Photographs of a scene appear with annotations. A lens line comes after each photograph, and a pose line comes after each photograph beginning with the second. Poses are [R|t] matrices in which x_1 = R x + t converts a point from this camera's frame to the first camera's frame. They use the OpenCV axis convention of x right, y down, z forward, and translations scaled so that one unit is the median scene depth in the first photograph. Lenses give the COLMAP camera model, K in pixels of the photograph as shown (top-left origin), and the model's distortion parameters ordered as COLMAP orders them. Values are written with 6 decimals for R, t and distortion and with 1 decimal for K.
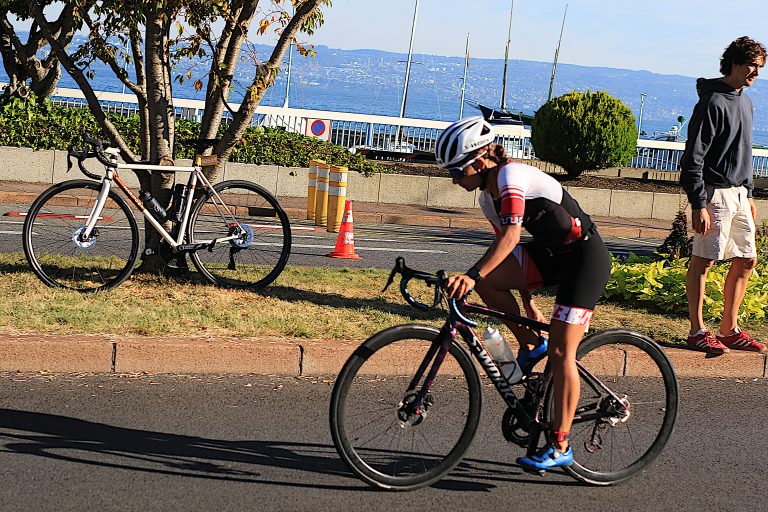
lens RADIAL K [[1674.6, 0, 384.0], [0, 1674.6, 256.0], [0, 0, 1]] dist [-0.019007, 0.108581]
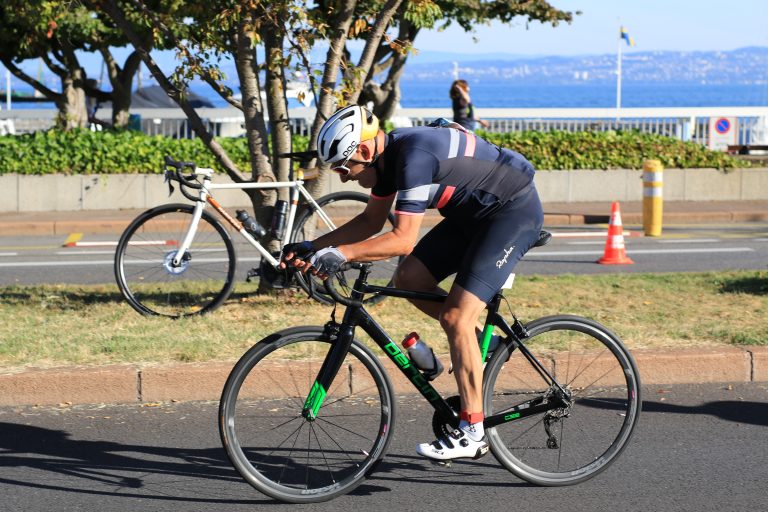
lens RADIAL K [[1674.6, 0, 384.0], [0, 1674.6, 256.0], [0, 0, 1]] dist [-0.019007, 0.108581]
pose [[0.951953, -0.064024, -0.299476, 0.220334], [0.061637, 0.997947, -0.017422, 0.009218], [0.299976, -0.001874, 0.953945, 0.102197]]
